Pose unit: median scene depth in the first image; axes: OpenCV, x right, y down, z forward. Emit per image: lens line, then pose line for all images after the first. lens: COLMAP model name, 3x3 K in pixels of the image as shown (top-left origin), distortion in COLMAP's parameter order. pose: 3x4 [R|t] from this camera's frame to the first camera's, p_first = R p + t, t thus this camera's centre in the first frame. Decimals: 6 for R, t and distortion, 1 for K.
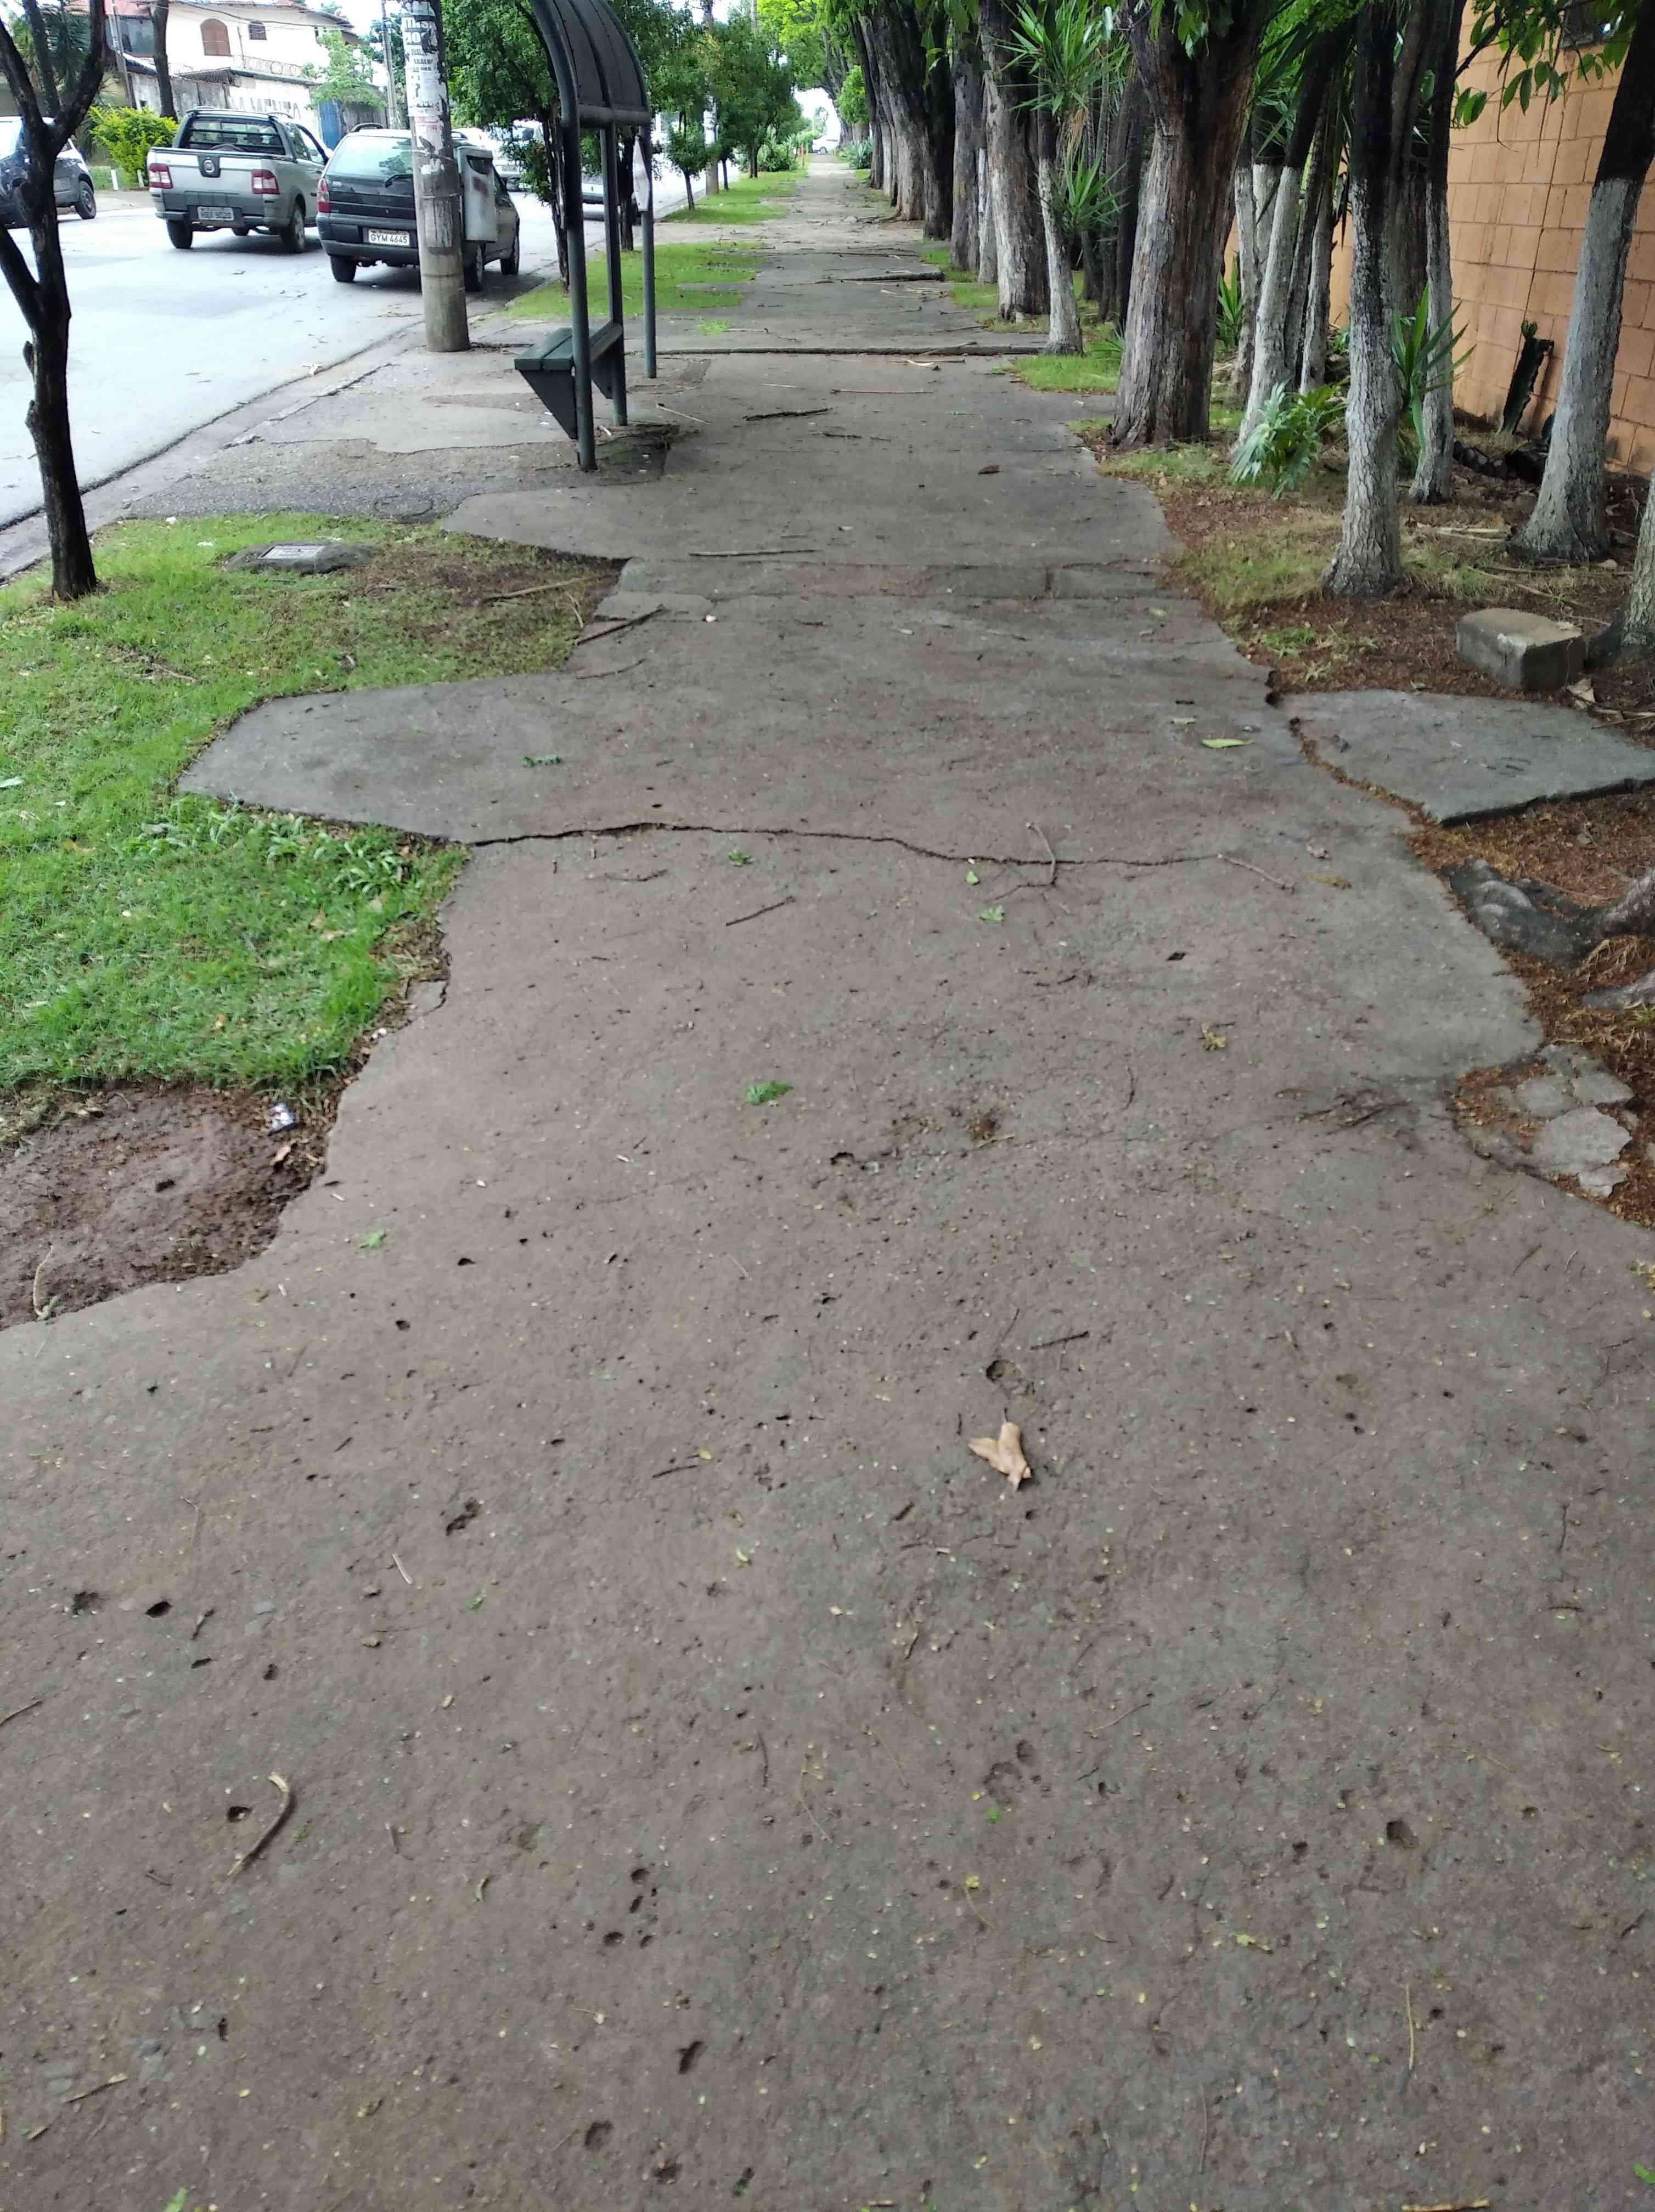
lens RADIAL K [[1737.5, 0, 825.4], [0, 1737.5, 1110.3], [0, 0, 1]] dist [-0.030664, 0.054553]
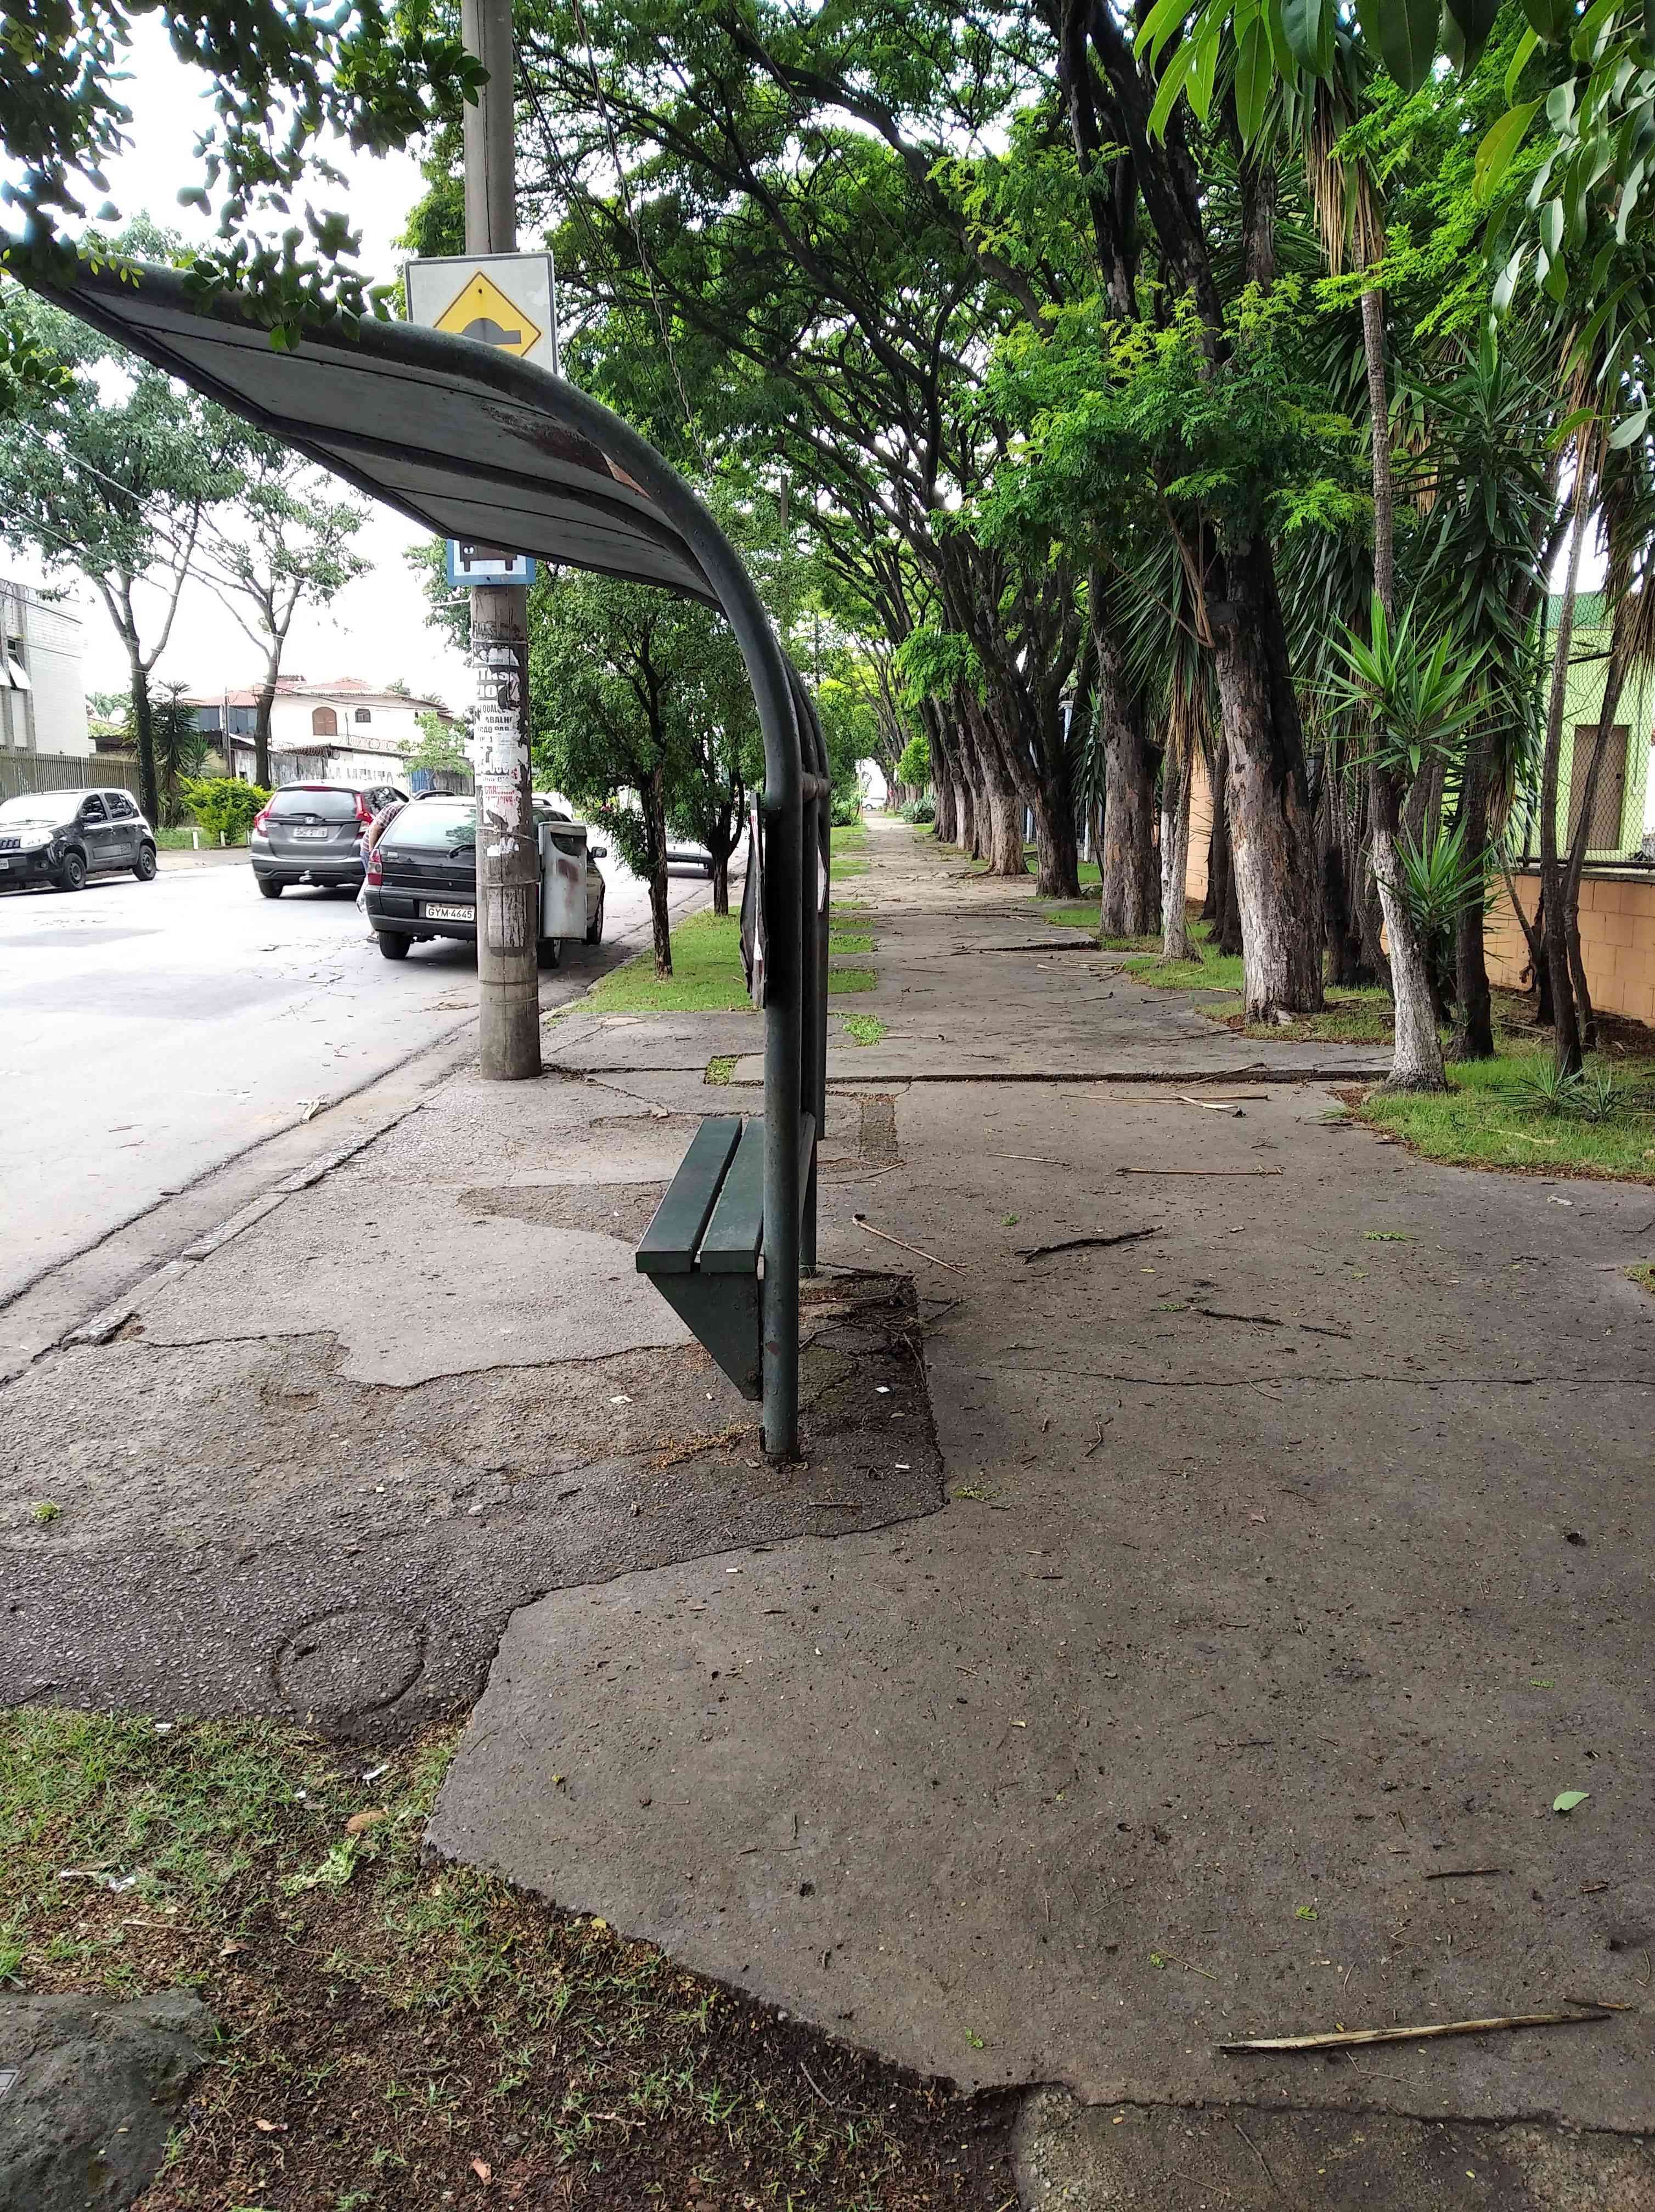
lens RADIAL K [[1706.7, 0, 834.1], [0, 1706.7, 1116.2], [0, 0, 1]] dist [0.078690, -0.109743]
pose [[0.999848, -0.004902, -0.016738, -0.045124], [-0.000739, 0.946920, -0.321468, -0.121806], [0.017425, 0.321432, 0.946772, 0.210887]]
